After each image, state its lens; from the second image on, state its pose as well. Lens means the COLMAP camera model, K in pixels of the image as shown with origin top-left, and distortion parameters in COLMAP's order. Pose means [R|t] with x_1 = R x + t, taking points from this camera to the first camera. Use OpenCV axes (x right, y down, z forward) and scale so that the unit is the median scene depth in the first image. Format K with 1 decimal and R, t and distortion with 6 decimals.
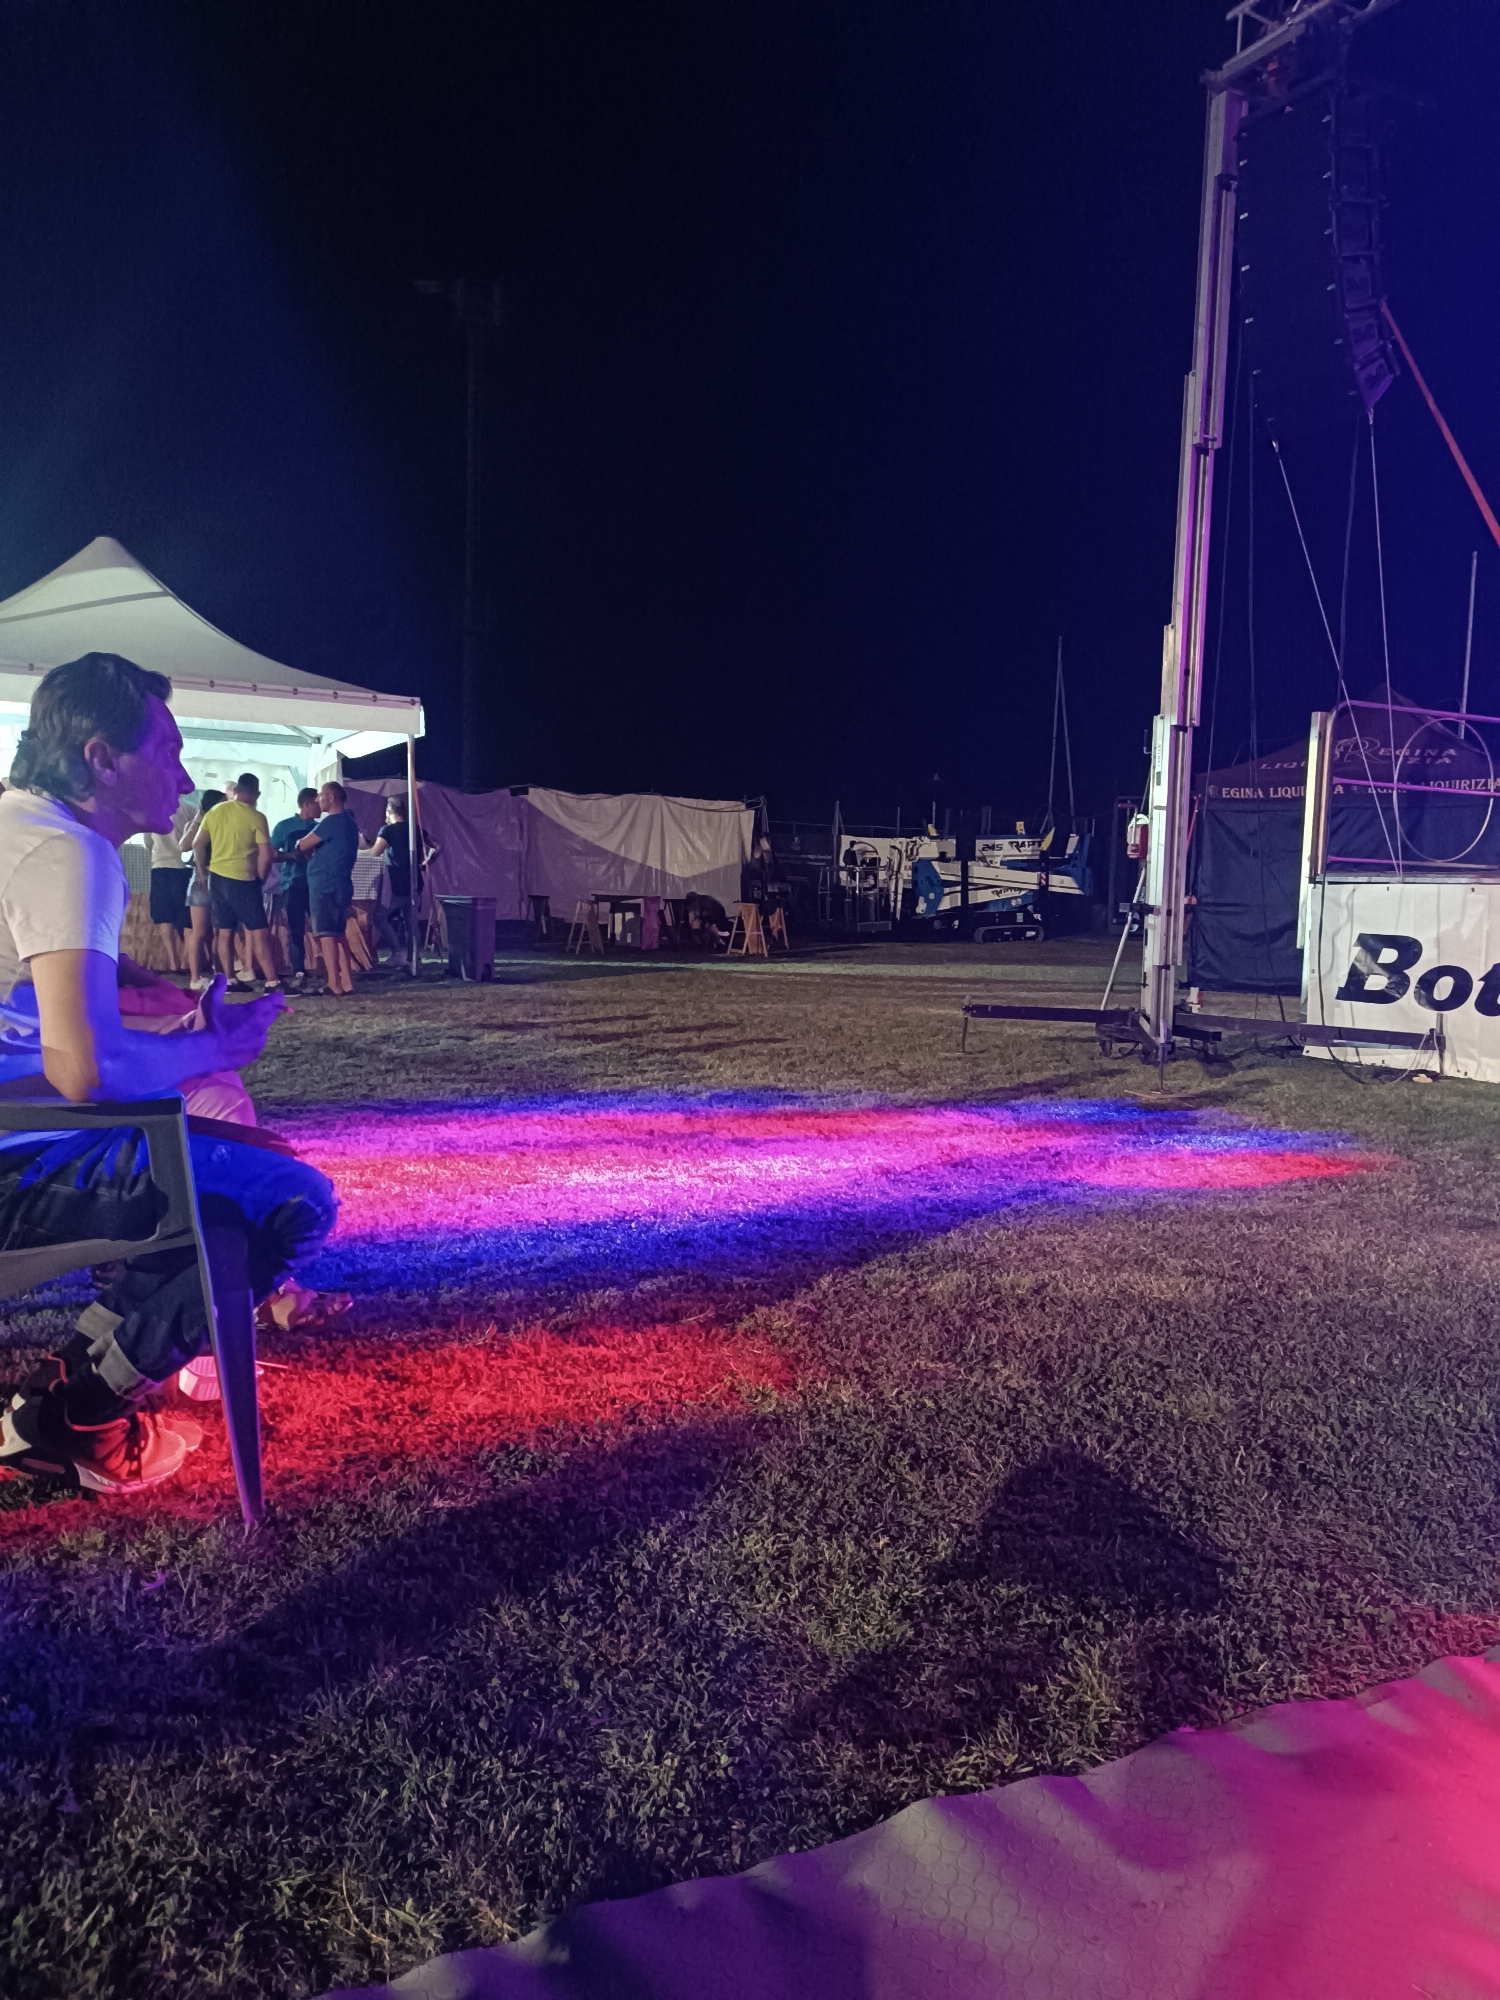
lens RADIAL K [[1452.0, 0, 752.7], [0, 1452.0, 991.8], [0, 0, 1]] dist [0.011675, 0.002079]
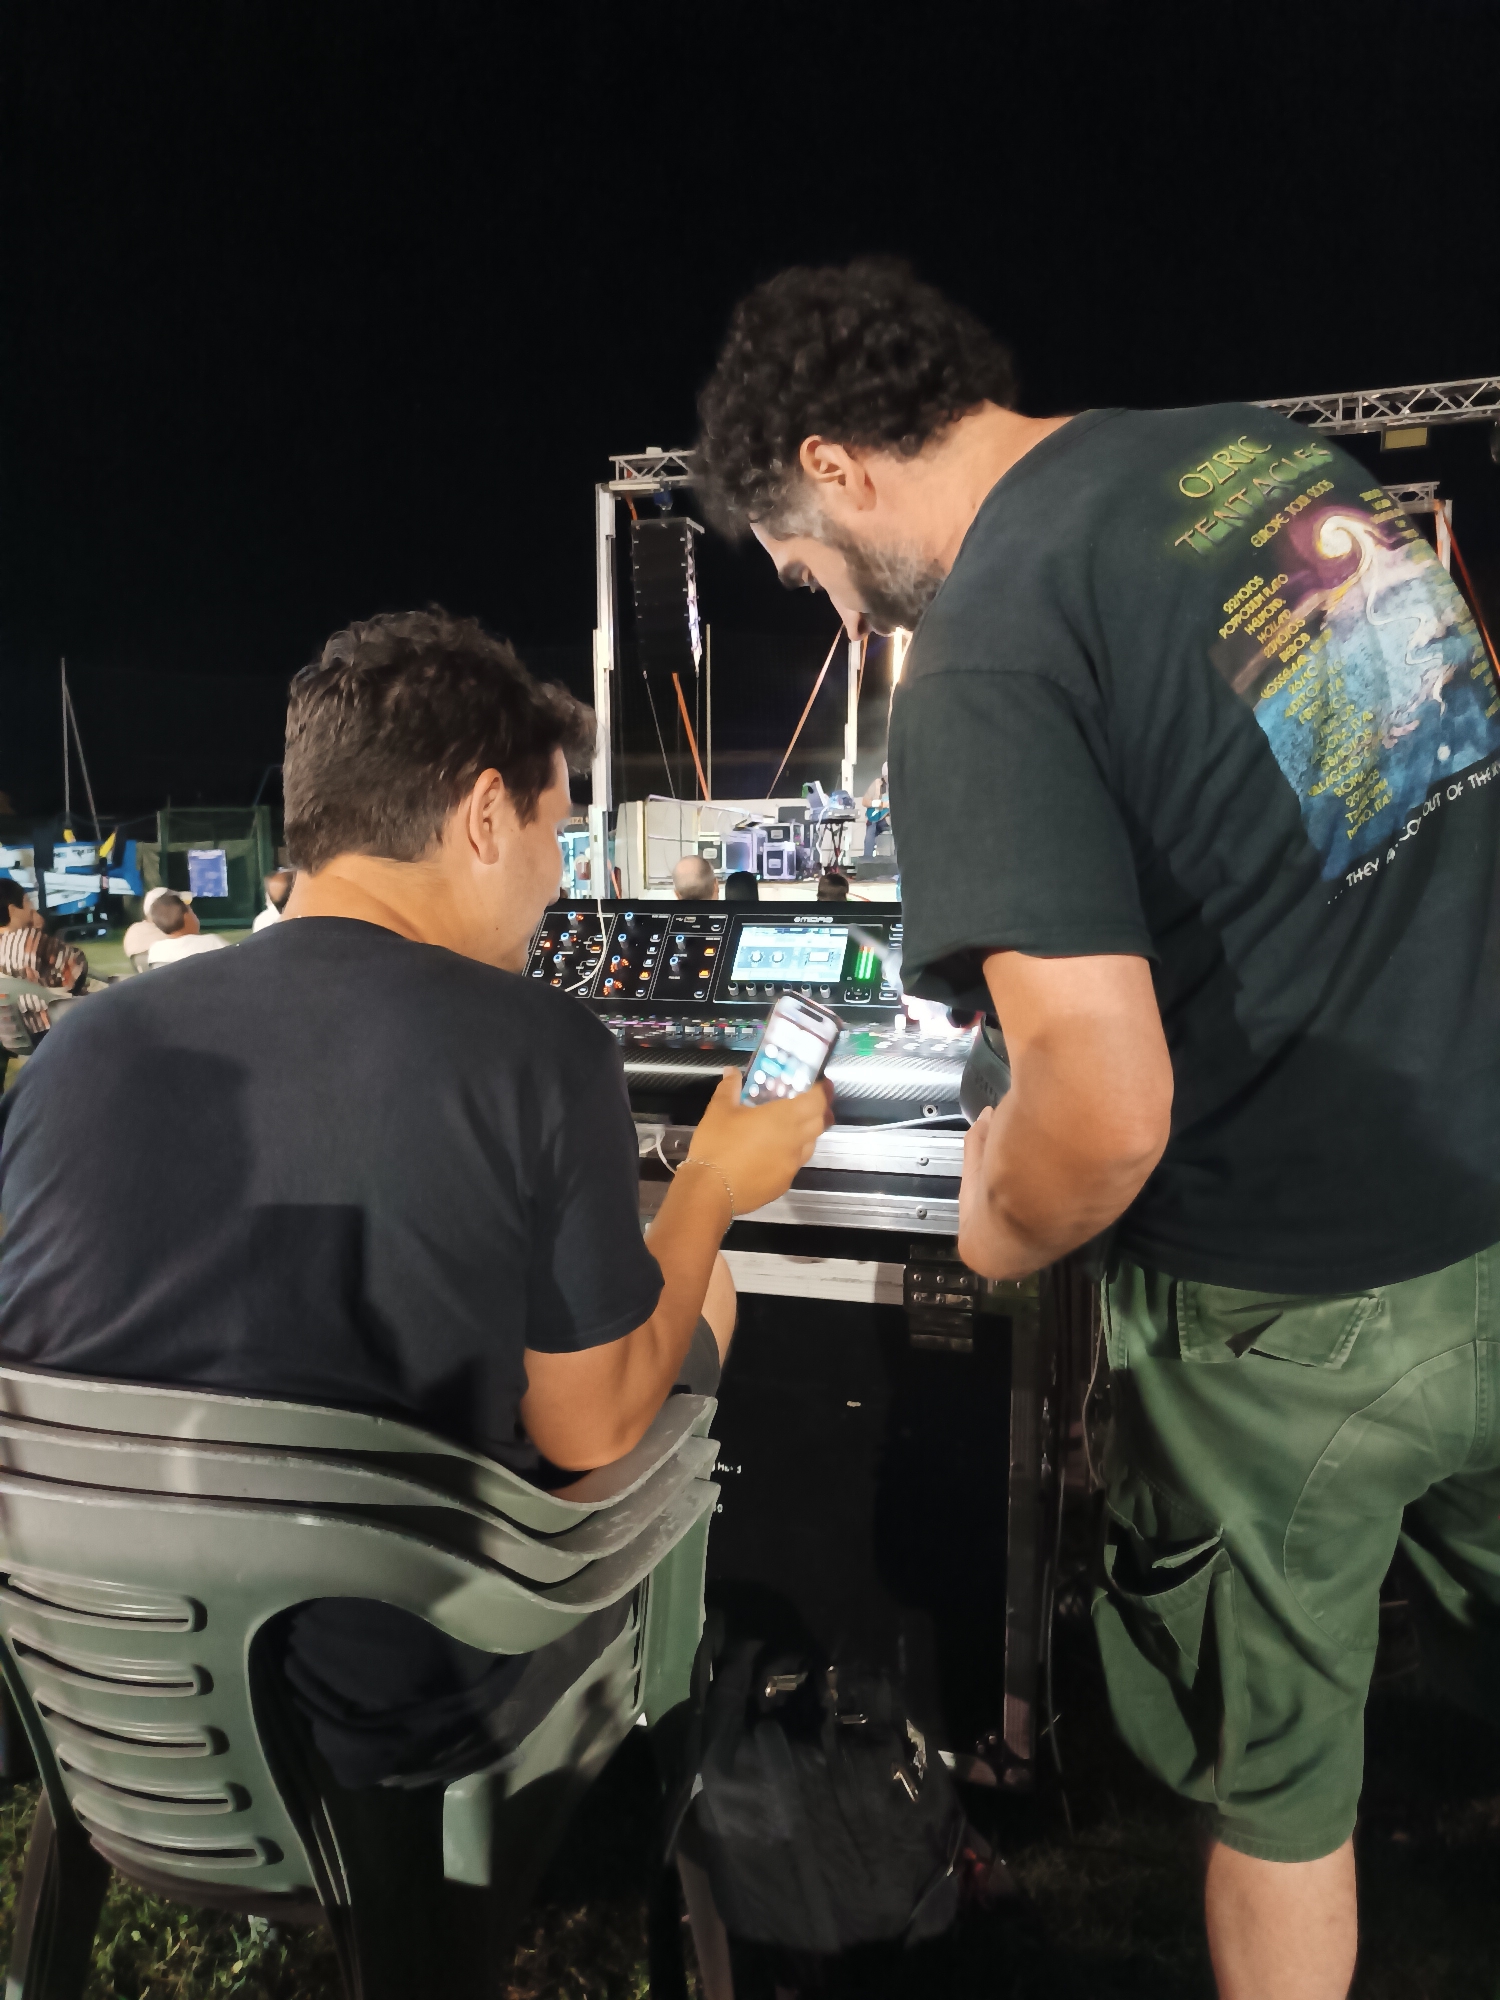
lens RADIAL K [[1452.0, 0, 746.0], [0, 1452.0, 1003.6], [0, 0, 1]] dist [0.011675, 0.002079]
pose [[0.693015, -0.092050, 0.715023, -0.270862], [0.079702, 0.995518, 0.050911, -0.002807], [-0.716504, 0.021707, 0.697245, -0.132407]]
